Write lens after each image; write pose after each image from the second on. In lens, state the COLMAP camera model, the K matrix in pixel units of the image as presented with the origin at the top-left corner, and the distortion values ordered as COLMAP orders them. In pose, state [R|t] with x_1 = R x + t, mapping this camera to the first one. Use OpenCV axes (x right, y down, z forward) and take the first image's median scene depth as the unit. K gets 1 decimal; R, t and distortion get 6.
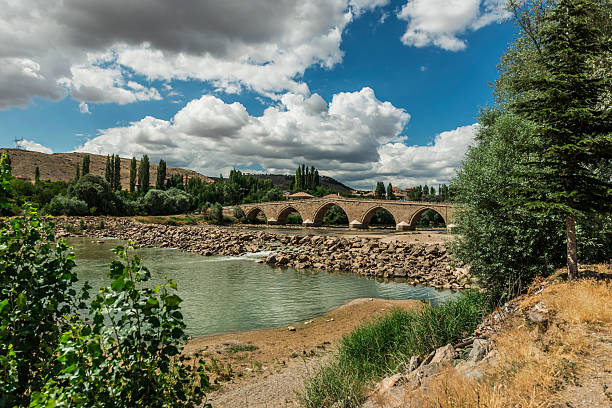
lens RADIAL K [[415.7, 0, 304.3], [0, 415.7, 201.8], [0, 0, 1]] dist [0.004505, -0.000945]
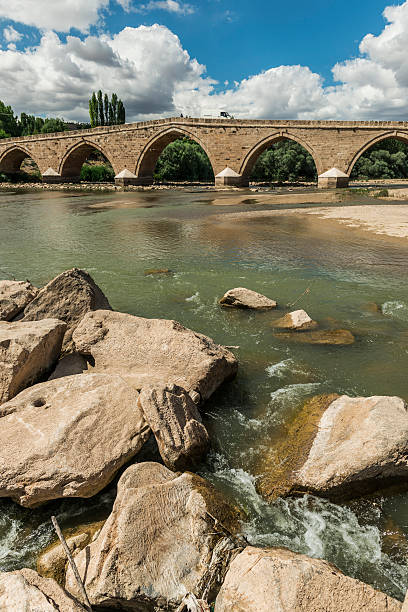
lens RADIAL K [[409.2, 0, 204.0], [0, 409.2, 306.0], [0, 0, 1]] dist [0.004484, 0.002656]
pose [[0.973573, -0.087551, 0.210926, -0.030387], [0.010916, 0.940381, 0.339948, 0.054059], [-0.228114, -0.328662, 0.916485, 0.857808]]
